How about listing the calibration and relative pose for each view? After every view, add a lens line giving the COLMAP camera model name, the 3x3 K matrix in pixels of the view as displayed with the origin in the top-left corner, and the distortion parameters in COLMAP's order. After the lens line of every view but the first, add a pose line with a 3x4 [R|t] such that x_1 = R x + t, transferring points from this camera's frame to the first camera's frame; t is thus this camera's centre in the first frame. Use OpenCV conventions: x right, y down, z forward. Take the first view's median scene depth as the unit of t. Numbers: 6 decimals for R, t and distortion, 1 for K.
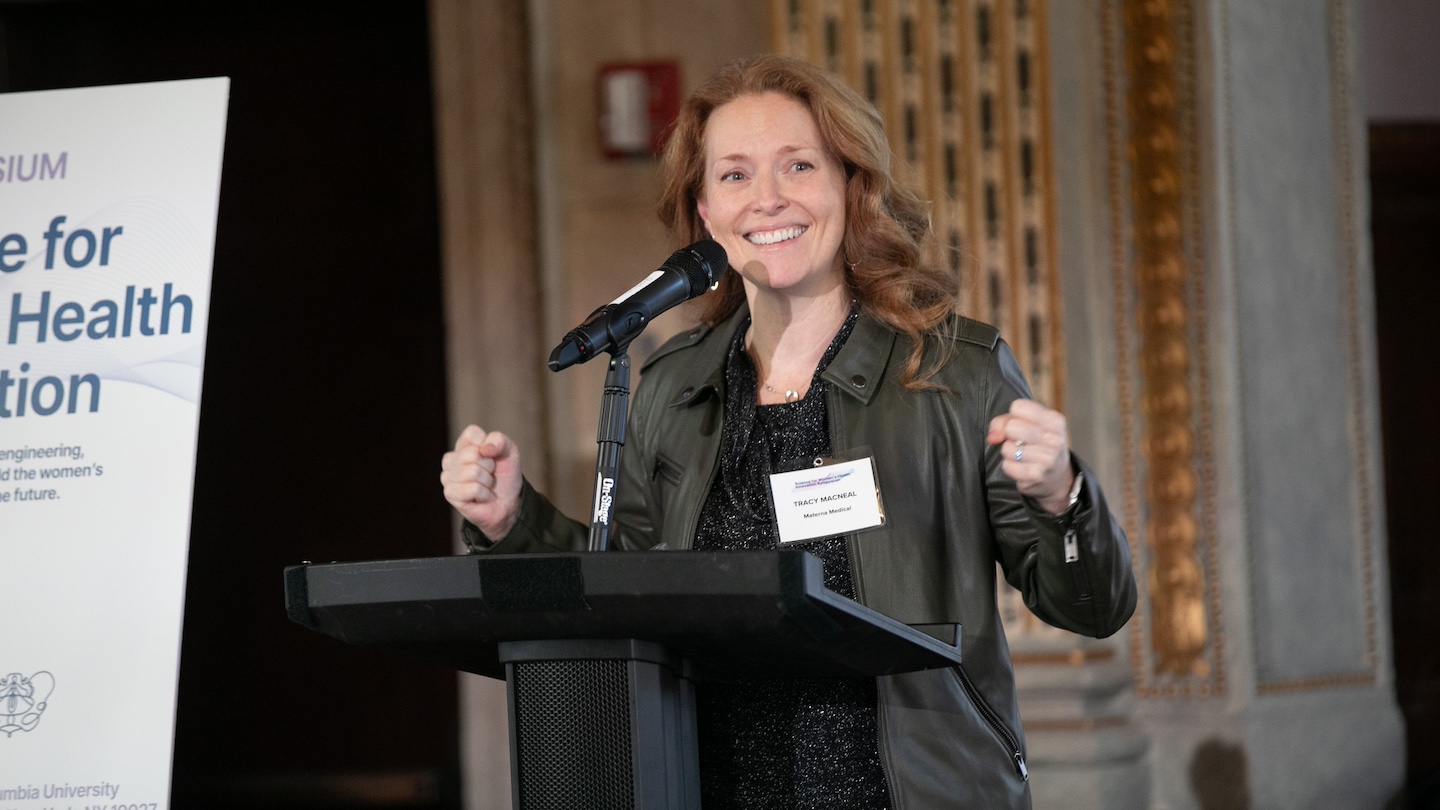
lens RADIAL K [[8298.6, 0, 720.0], [0, 8298.6, 405.0], [0, 0, 1]] dist [1.713319, 32.362046]
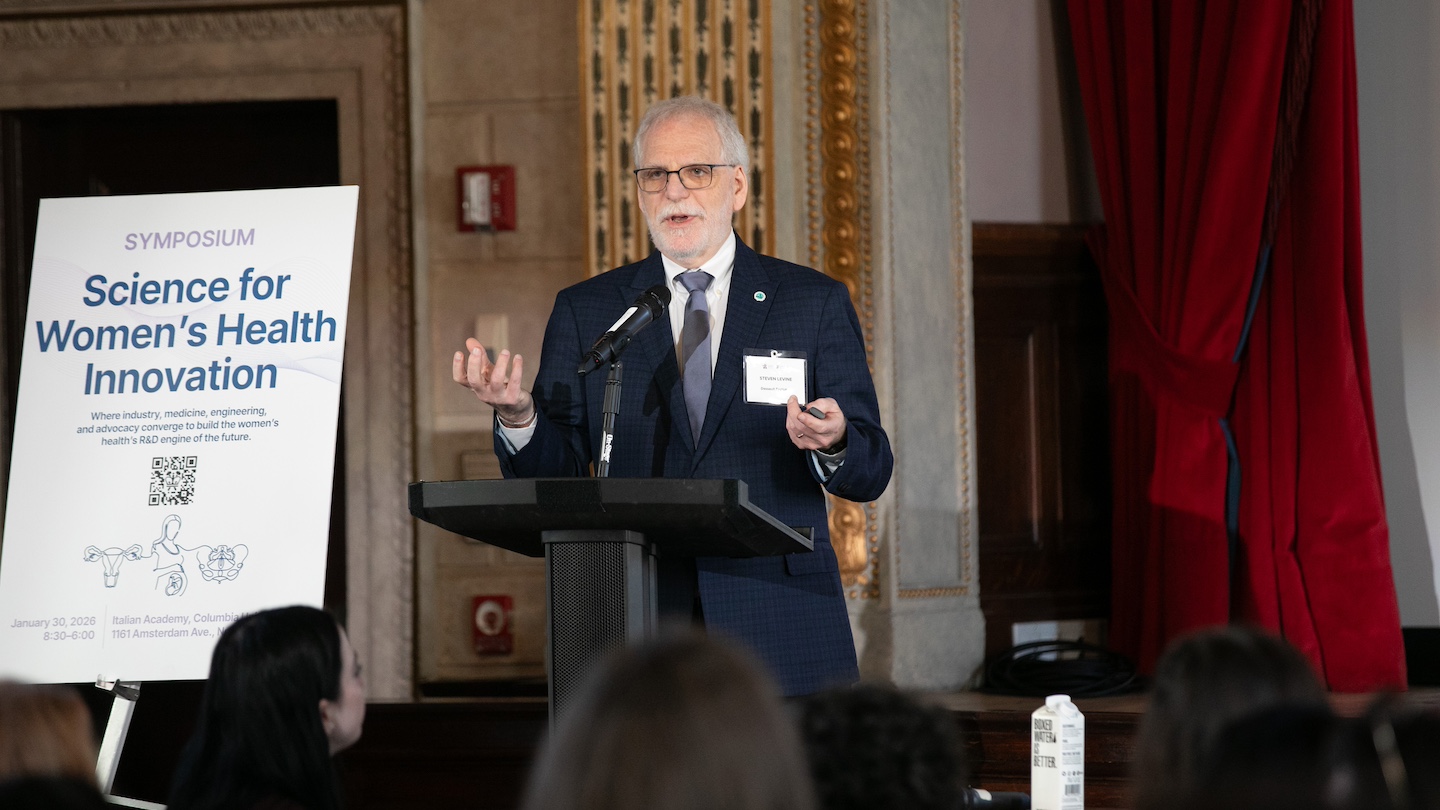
lens RADIAL K [[8298.6, 0, 720.0], [0, 8298.6, 405.0], [0, 0, 1]] dist [1.713319, 32.362046]
pose [[0.995178, 0.025989, 0.094576, -0.140638], [-0.025610, 0.999658, -0.005217, 0.010385], [-0.094680, 0.002769, 0.995504, -0.627202]]
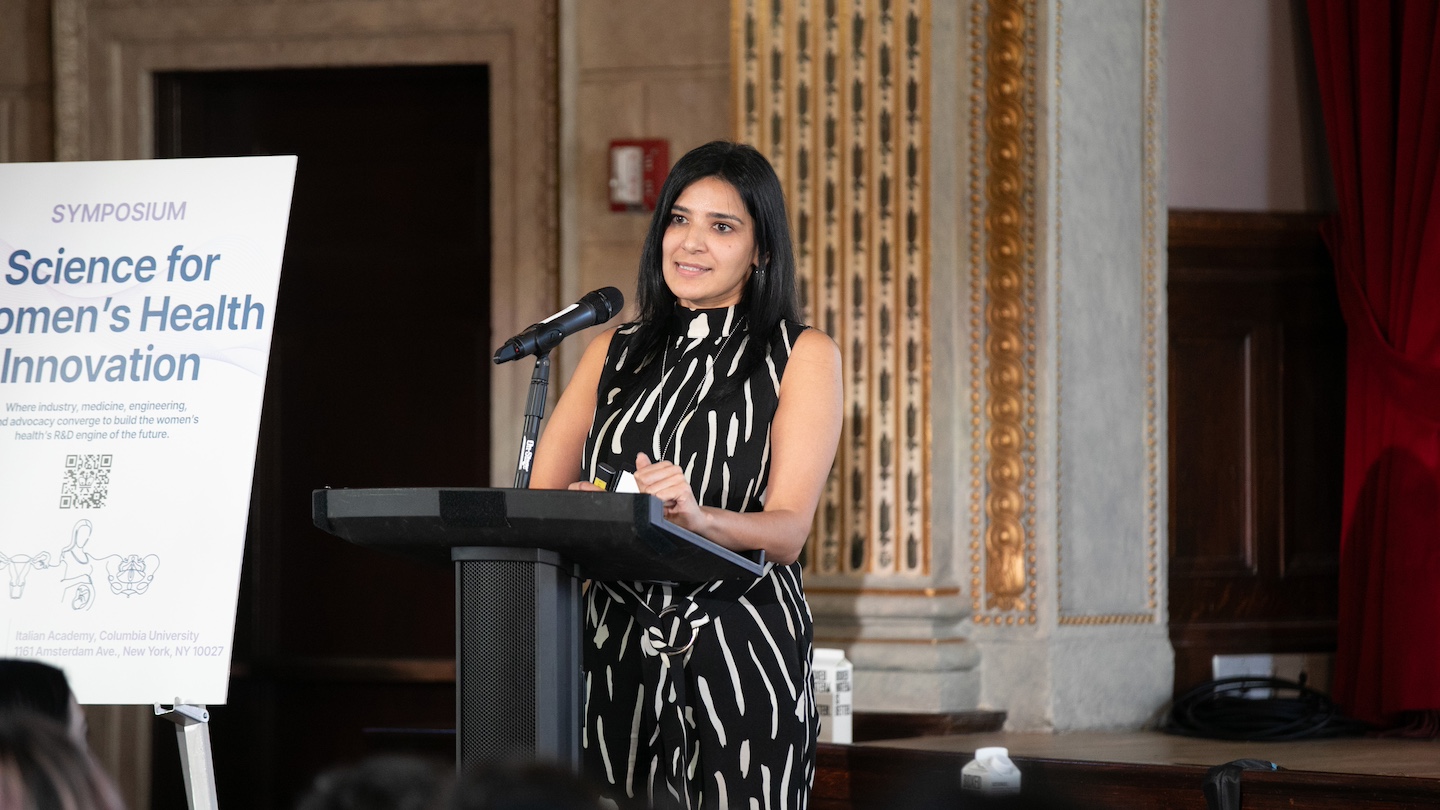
lens RADIAL K [[8298.6, 0, 720.0], [0, 8298.6, 405.0], [0, 0, 1]] dist [1.713319, 32.362046]
pose [[0.998440, 0.046004, -0.031648, 0.063079], [-0.045972, 0.998941, 0.001747, -0.001546], [0.031695, -0.000289, 0.999498, -0.455196]]
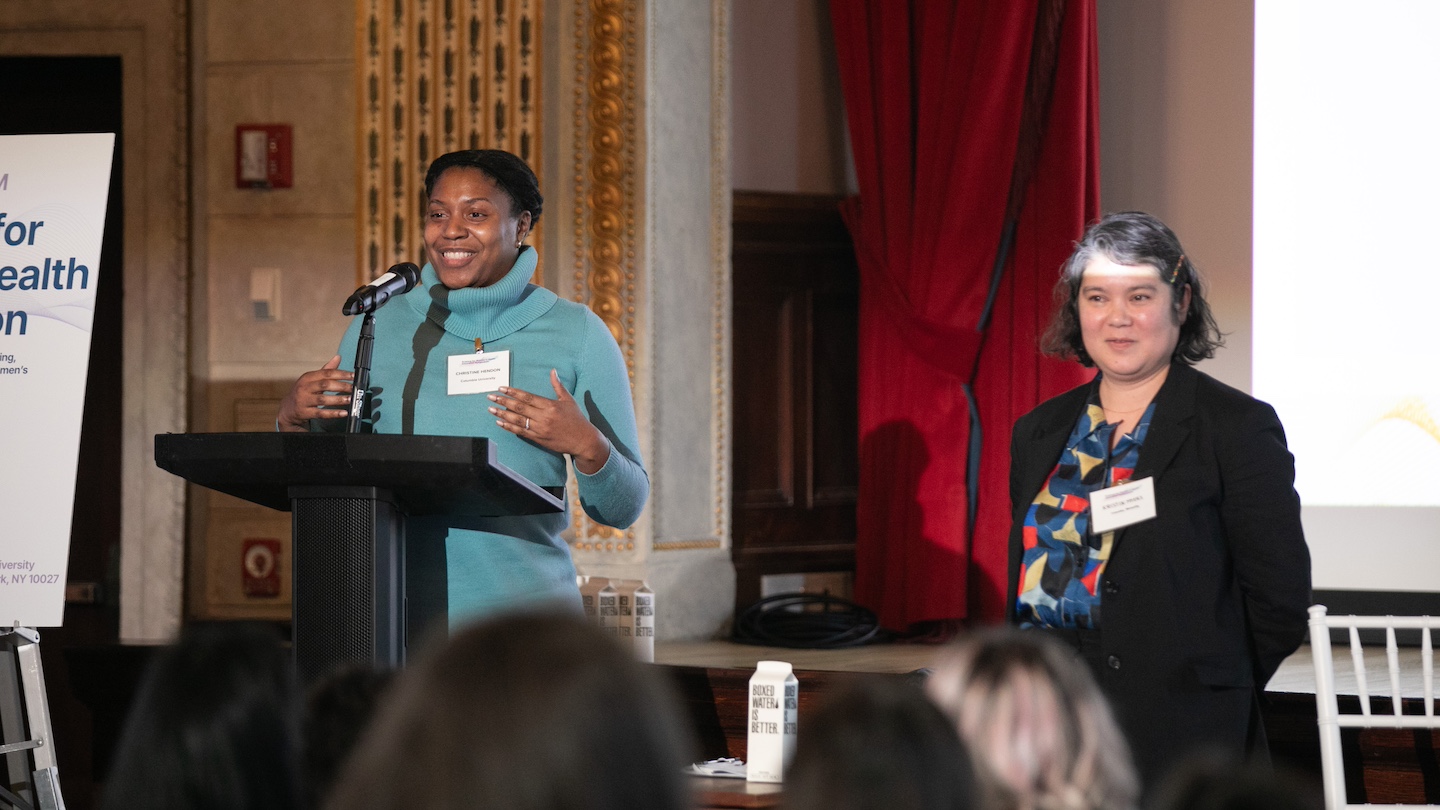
lens RADIAL K [[6688.4, 0, 720.0], [0, 6688.4, 405.0], [0, 0, 1]] dist [0.608162, 19.731081]
pose [[0.991266, 0.047271, 0.123111, -0.100210], [-0.047773, 0.998858, 0.001126, 0.006496], [-0.122917, -0.006997, 0.992392, -0.313428]]
